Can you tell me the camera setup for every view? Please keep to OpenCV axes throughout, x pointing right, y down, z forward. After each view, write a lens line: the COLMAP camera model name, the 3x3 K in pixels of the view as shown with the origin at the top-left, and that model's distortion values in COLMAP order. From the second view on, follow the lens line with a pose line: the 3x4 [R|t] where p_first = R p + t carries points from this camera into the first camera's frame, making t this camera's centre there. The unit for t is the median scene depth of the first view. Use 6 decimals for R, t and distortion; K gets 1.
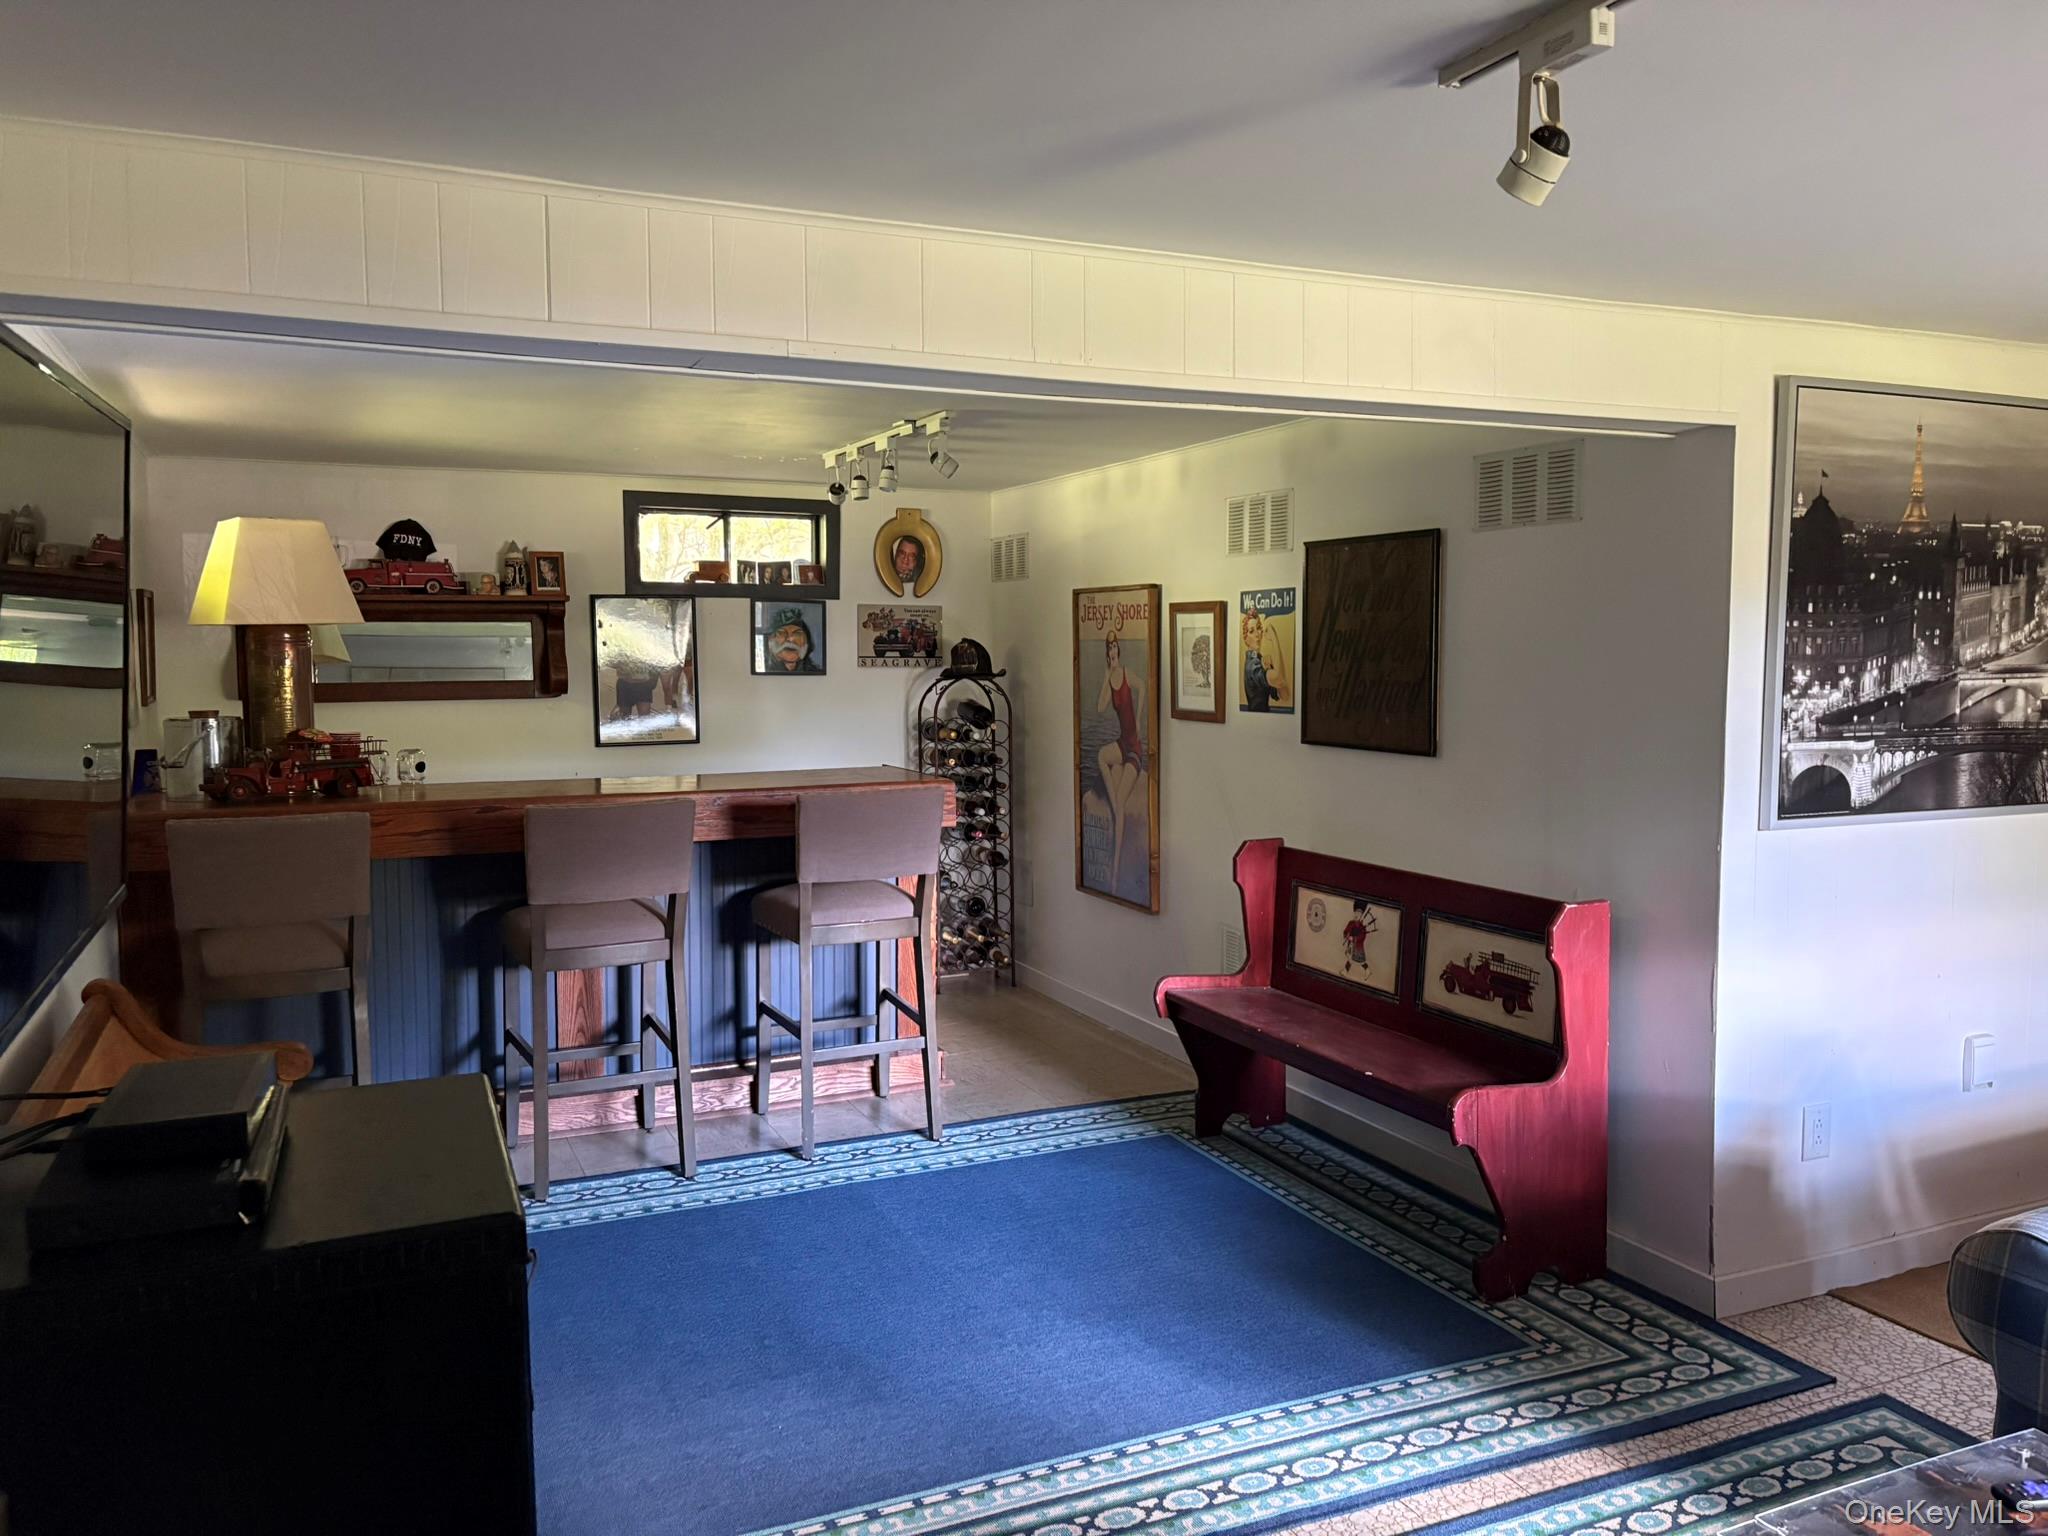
lens RADIAL K [[1540.9, 0, 1016.5], [0, 1540.9, 763.6], [0, 0, 1]] dist [0.024579, -0.036236]
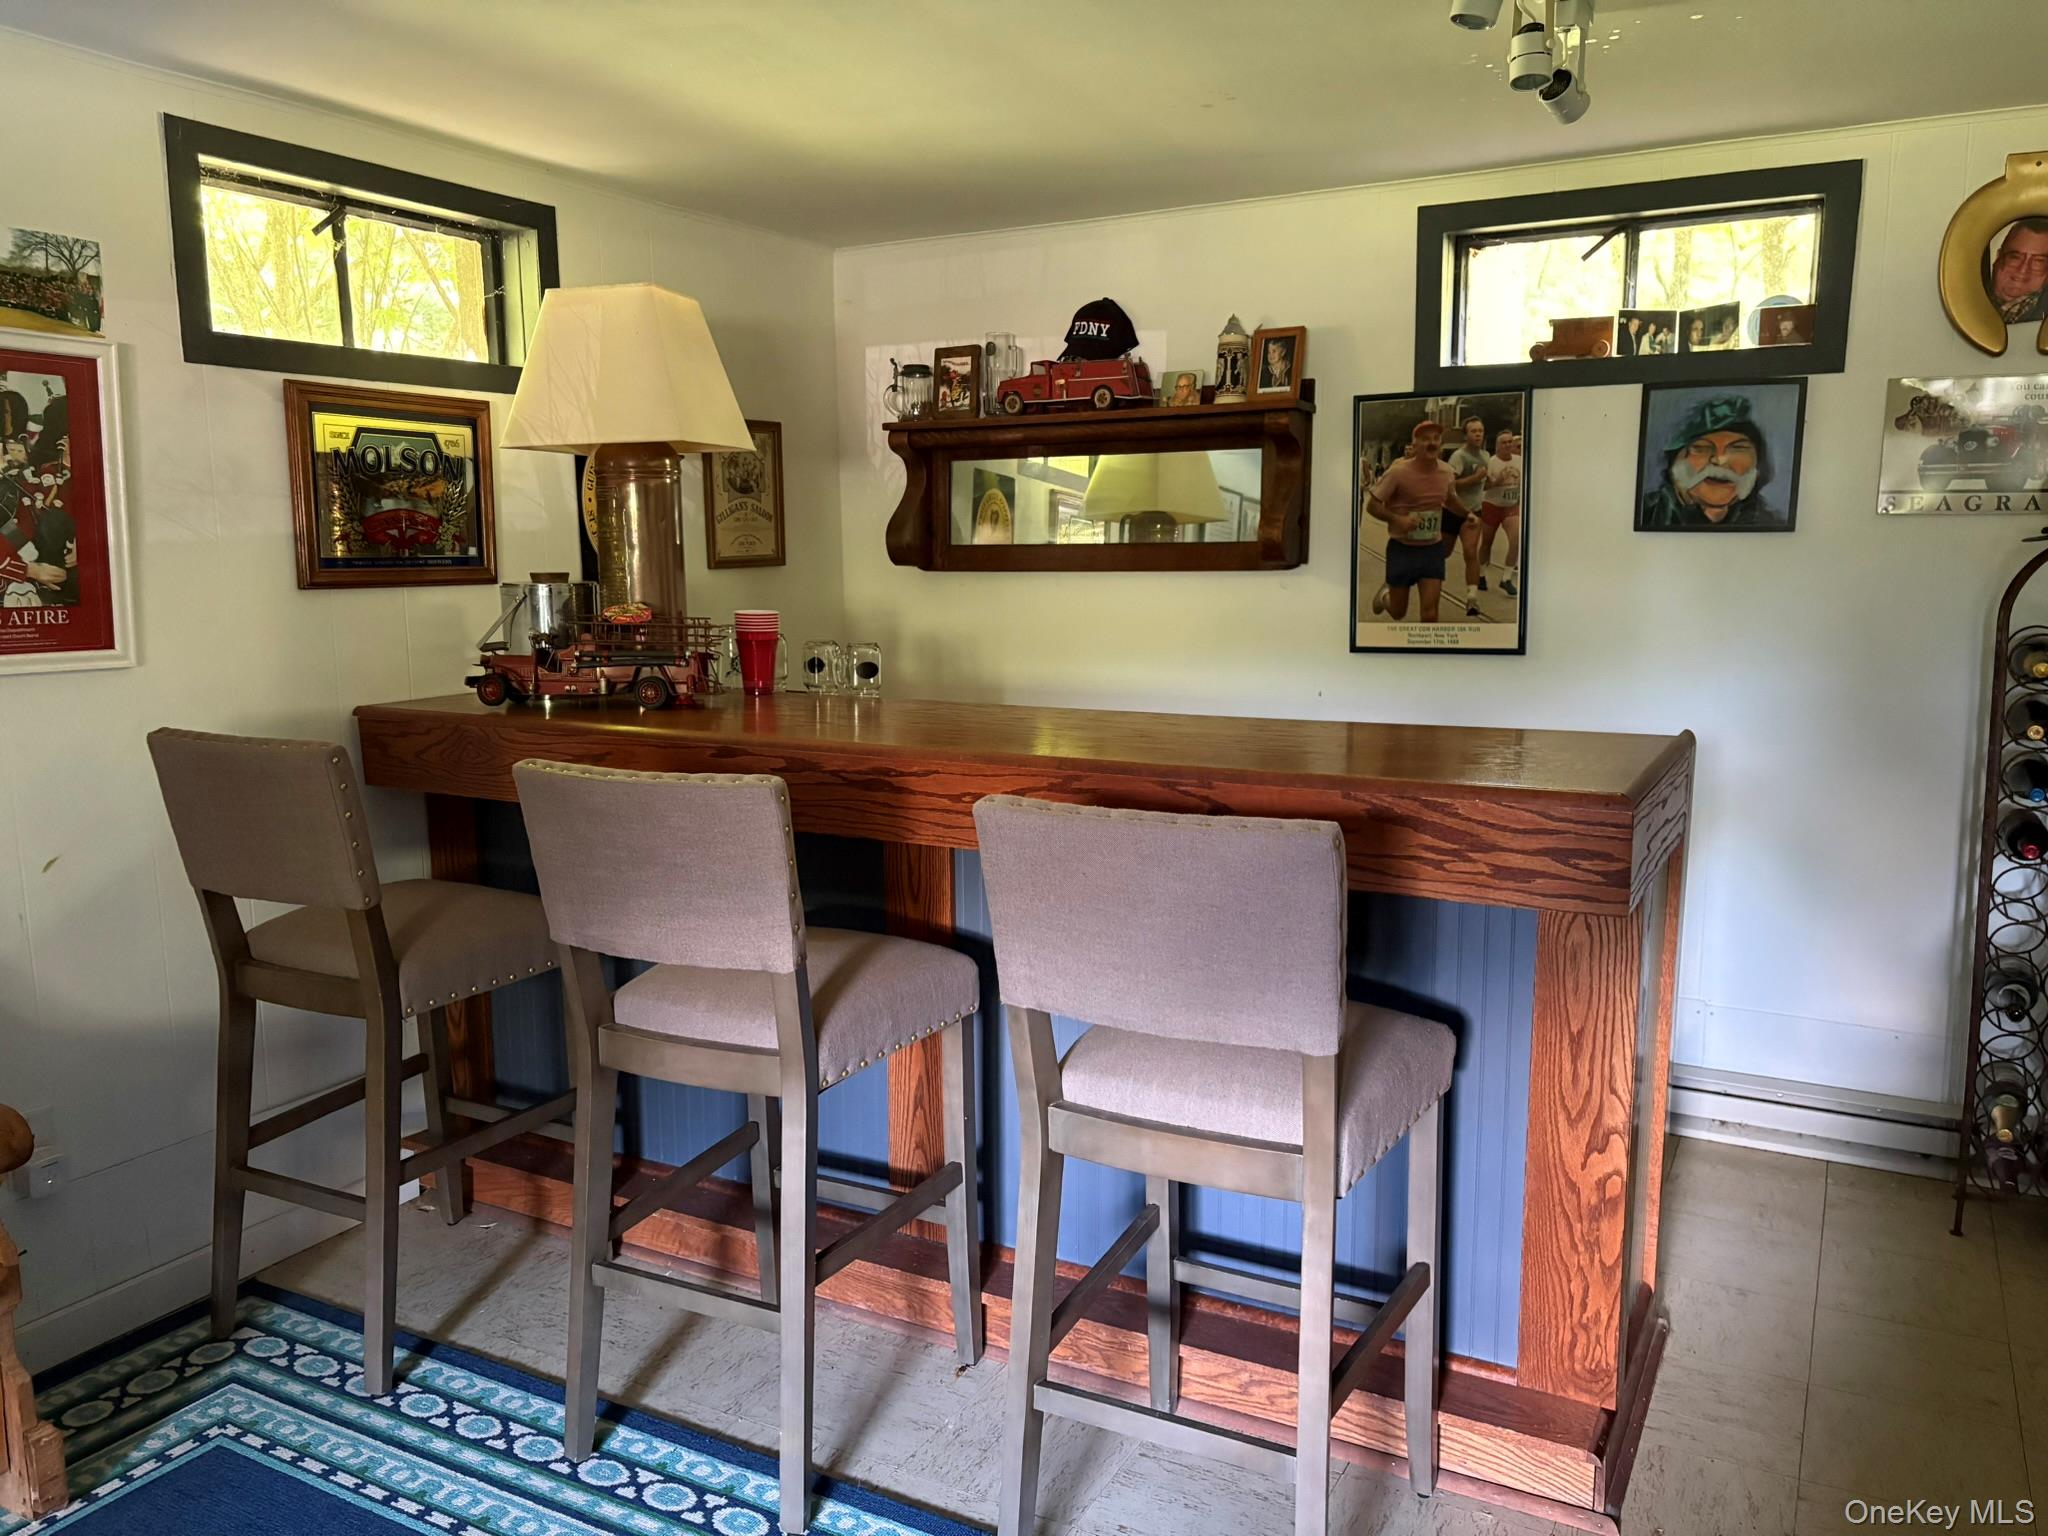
lens RADIAL K [[1540.9, 0, 1018.1], [0, 1540.9, 775.4], [0, 0, 1]] dist [0.024579, -0.036236]
pose [[0.597611, 0.119512, -0.792829, 0.099257], [-0.052776, 0.992548, 0.109837, -0.016151], [0.800048, -0.023798, 0.599464, 0.384639]]
